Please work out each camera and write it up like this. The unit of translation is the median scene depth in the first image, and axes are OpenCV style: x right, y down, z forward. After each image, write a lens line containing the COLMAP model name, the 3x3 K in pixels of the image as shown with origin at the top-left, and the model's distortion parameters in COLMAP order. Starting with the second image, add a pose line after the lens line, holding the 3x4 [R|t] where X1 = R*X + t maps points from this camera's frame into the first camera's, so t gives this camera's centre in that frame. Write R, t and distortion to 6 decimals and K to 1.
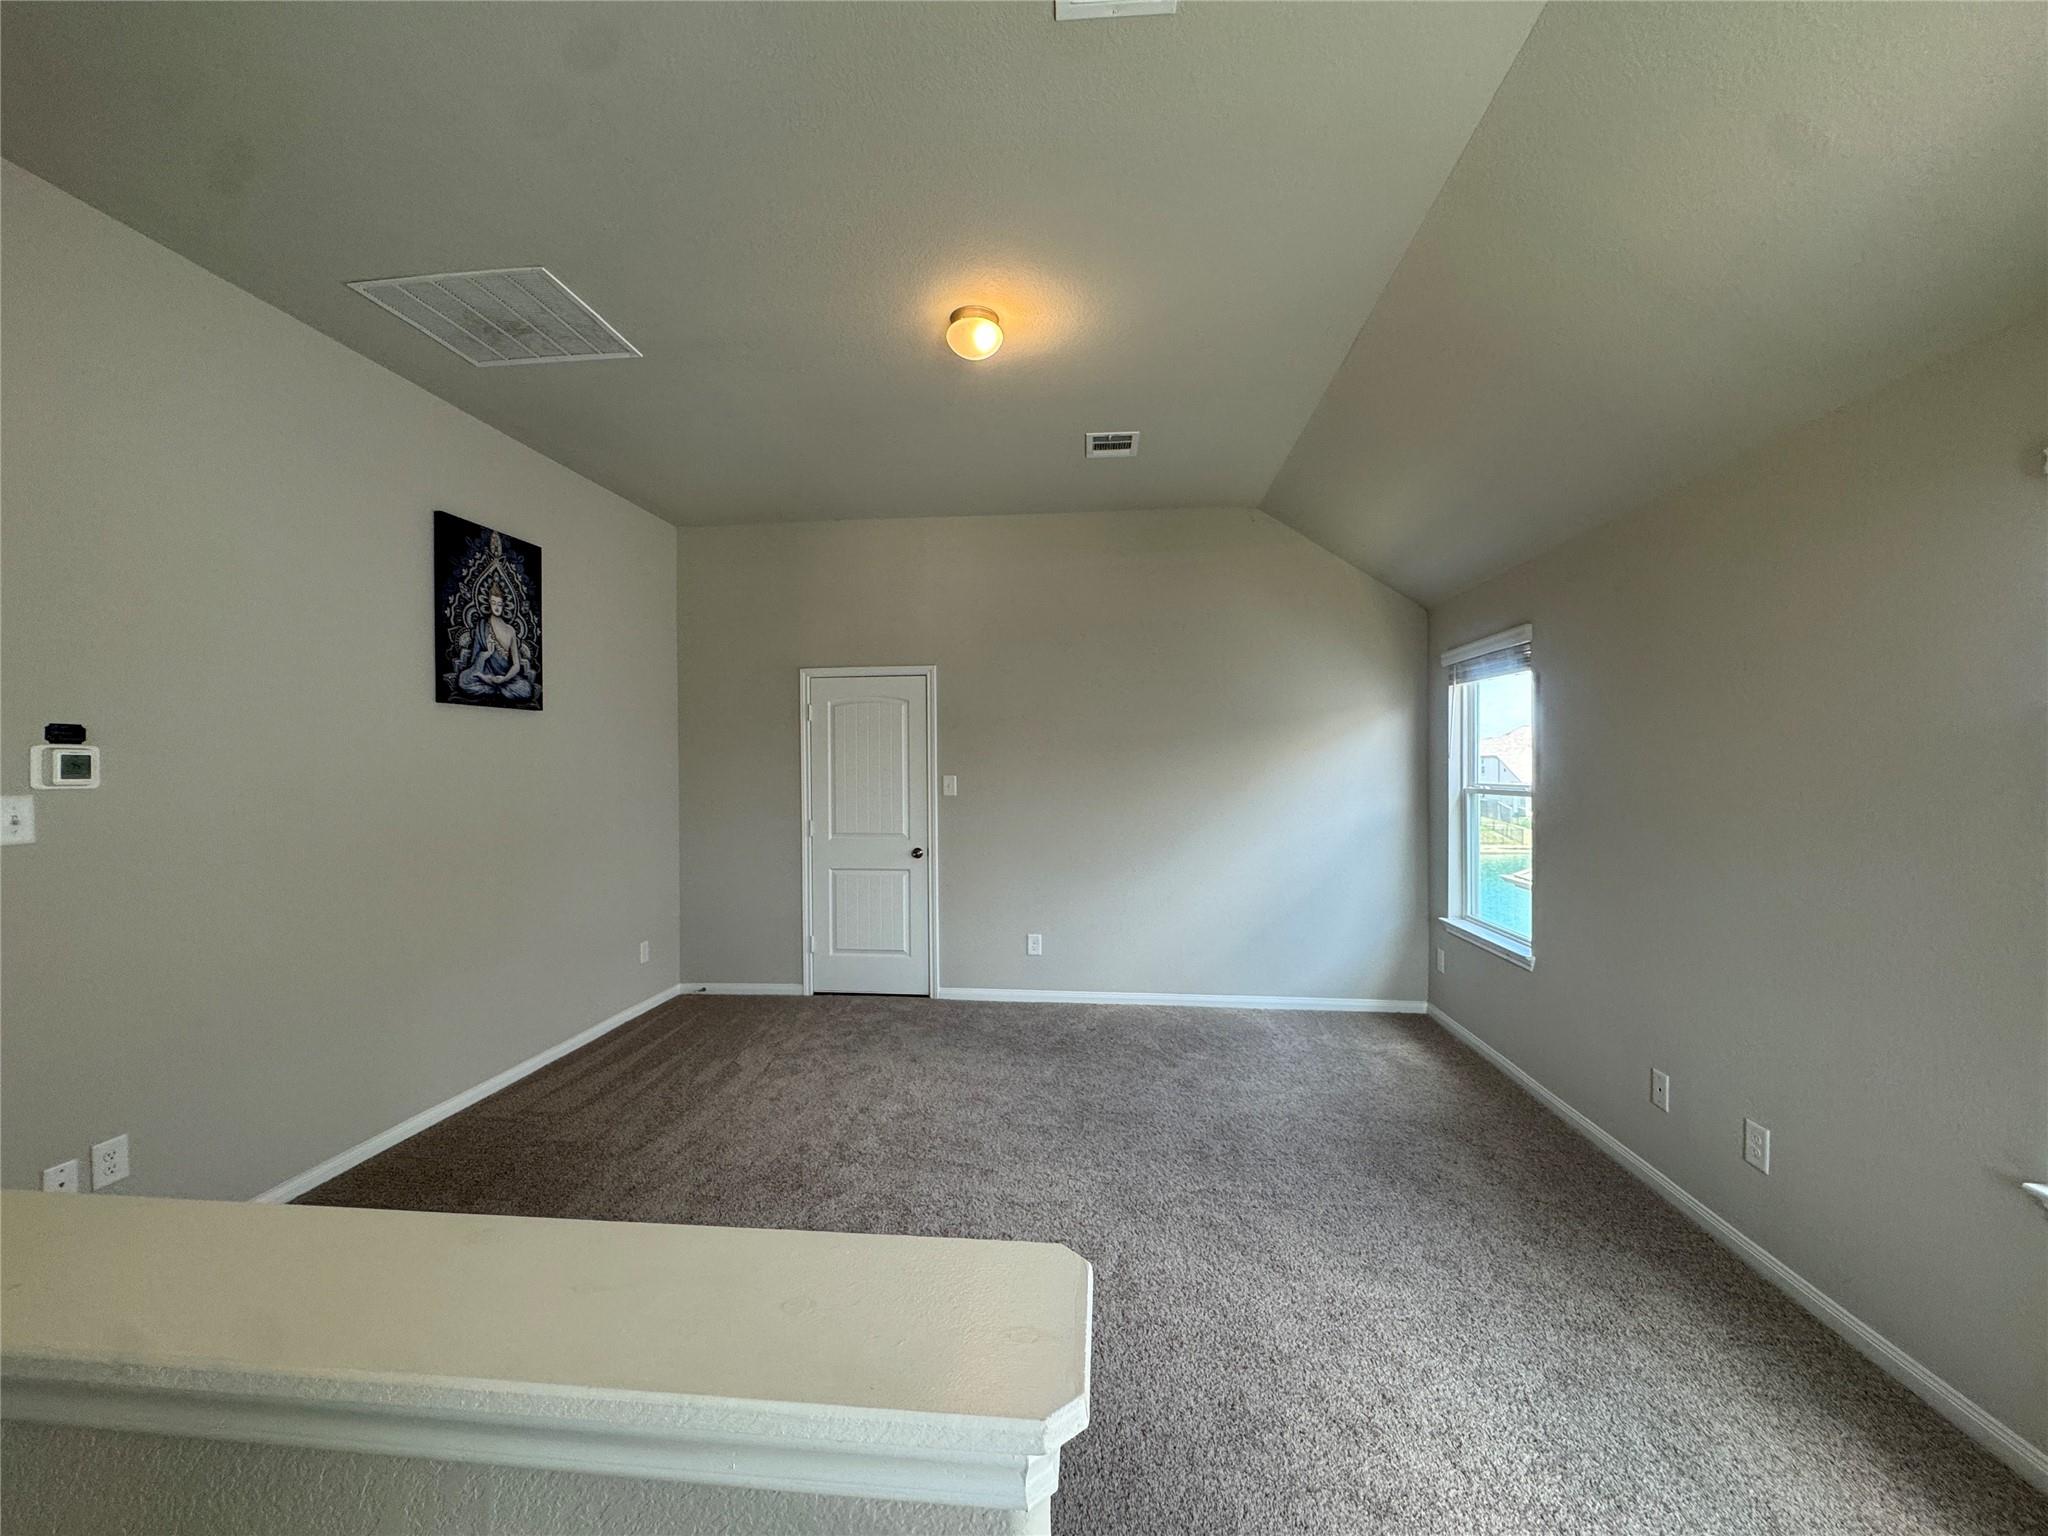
lens RADIAL K [[822.2, 0, 1022.3], [0, 822.2, 770.3], [0, 0, 1]] dist [-0.000394, 0.000119]
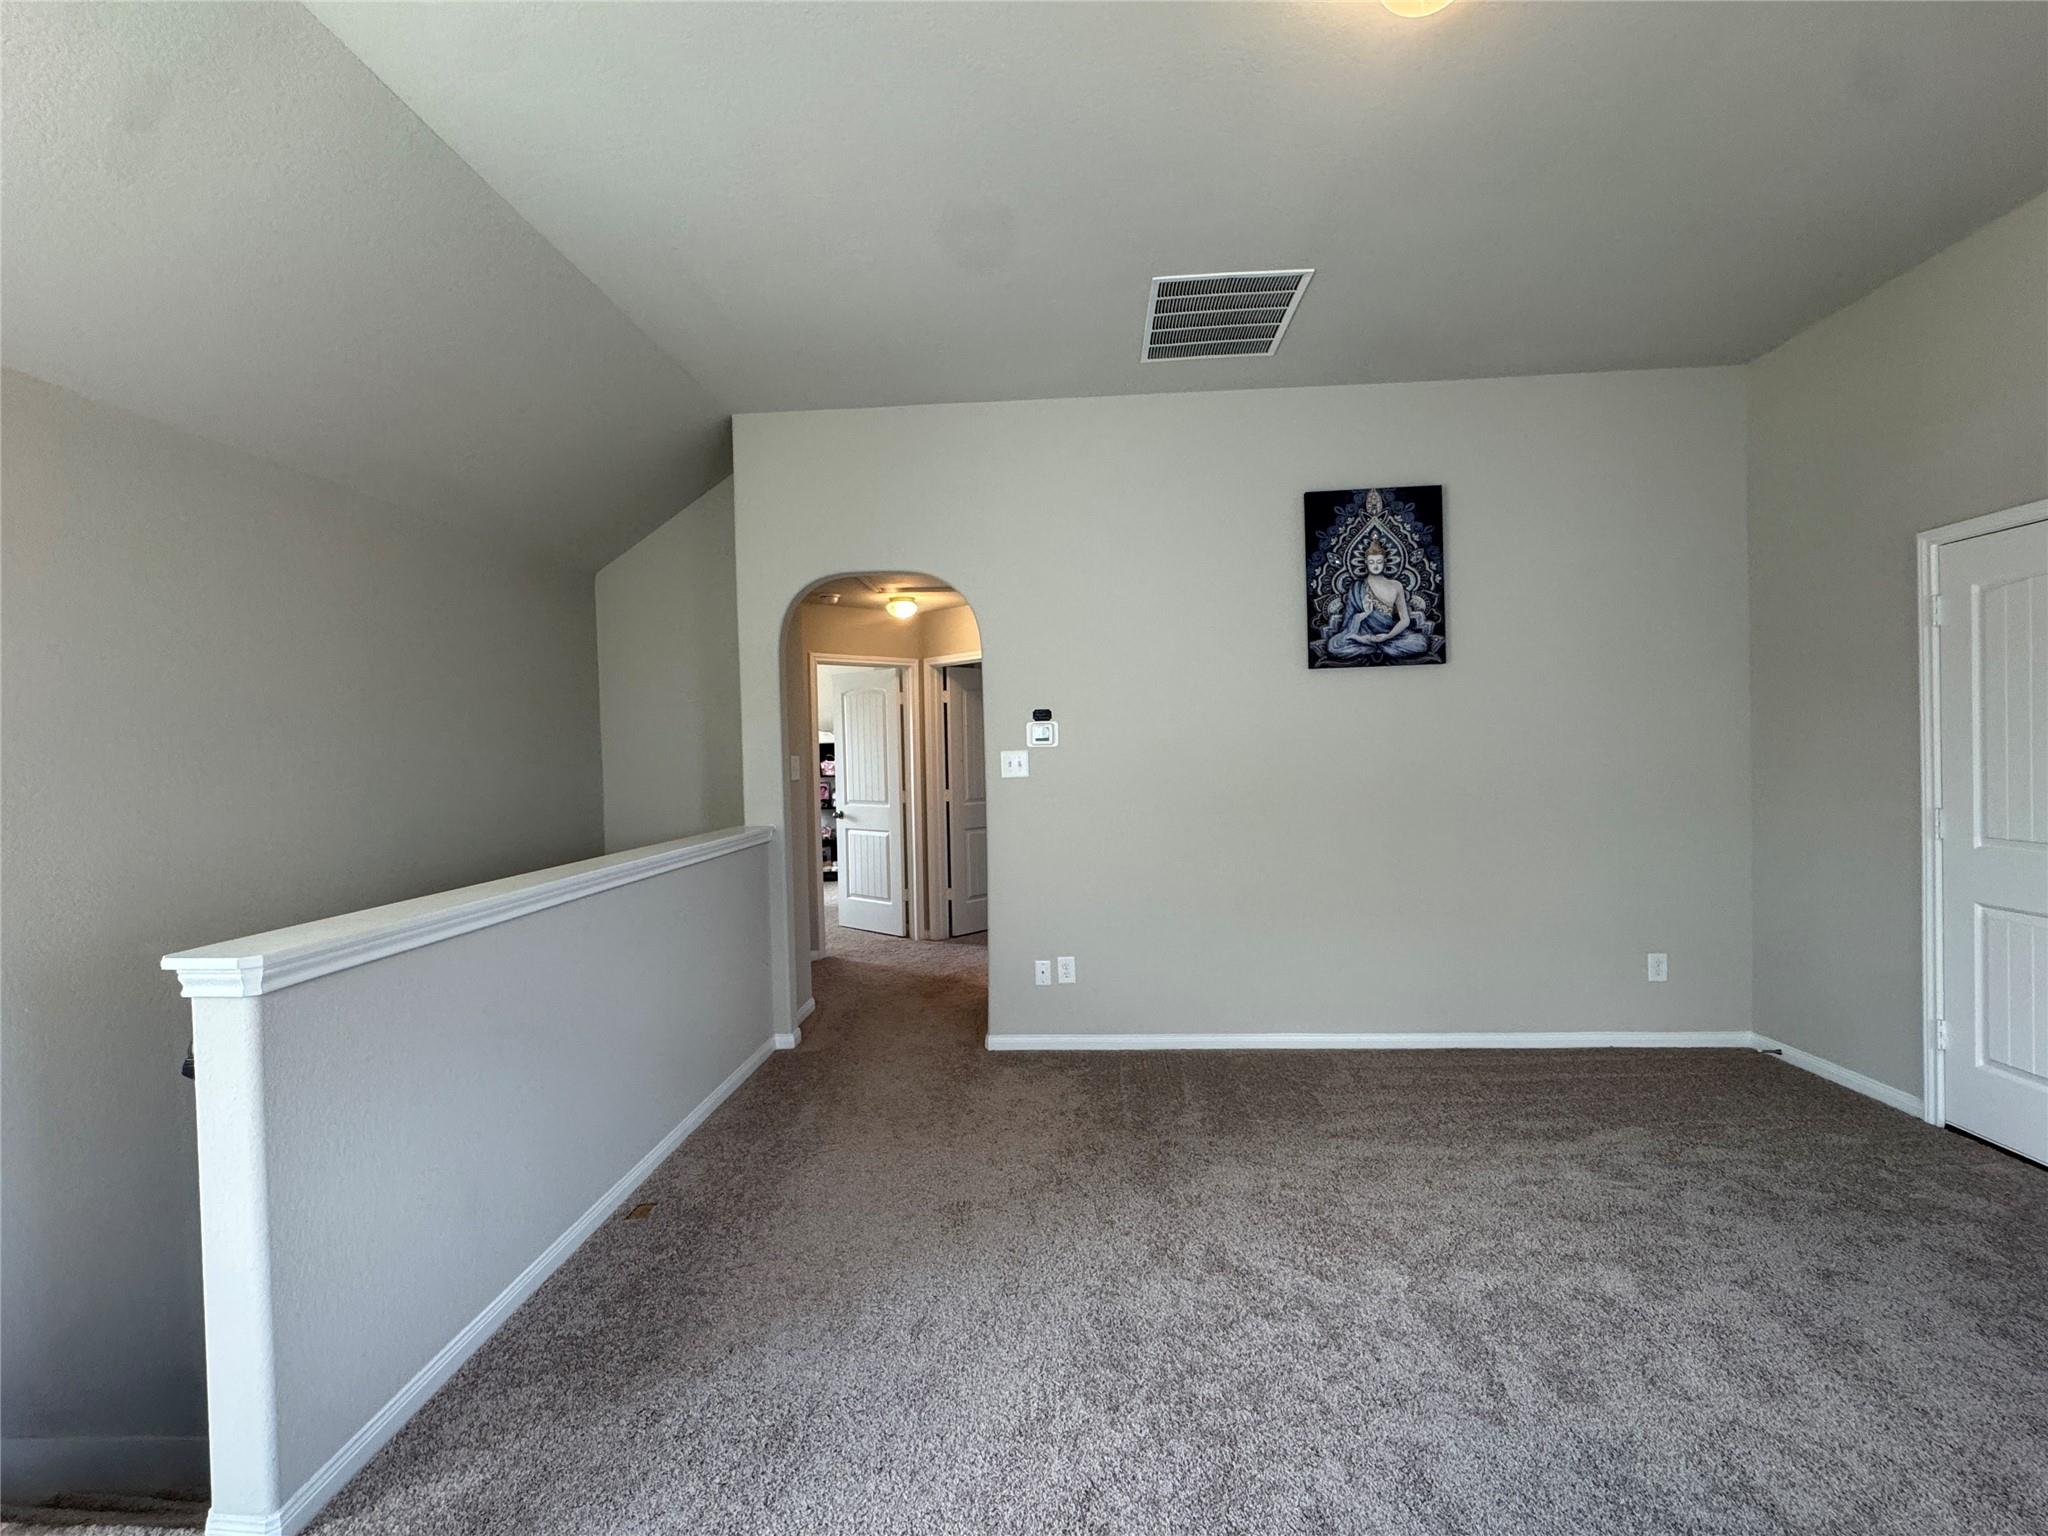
lens RADIAL K [[907.6, 0, 1020.4], [0, 907.6, 770.6], [0, 0, 1]] dist [-0.005147, -0.000415]
pose [[0.044668, 0.028870, -0.998585, 0.436762], [0.018429, 0.999388, 0.029718, 0.008841], [0.998832, -0.019731, 0.044109, 0.508511]]
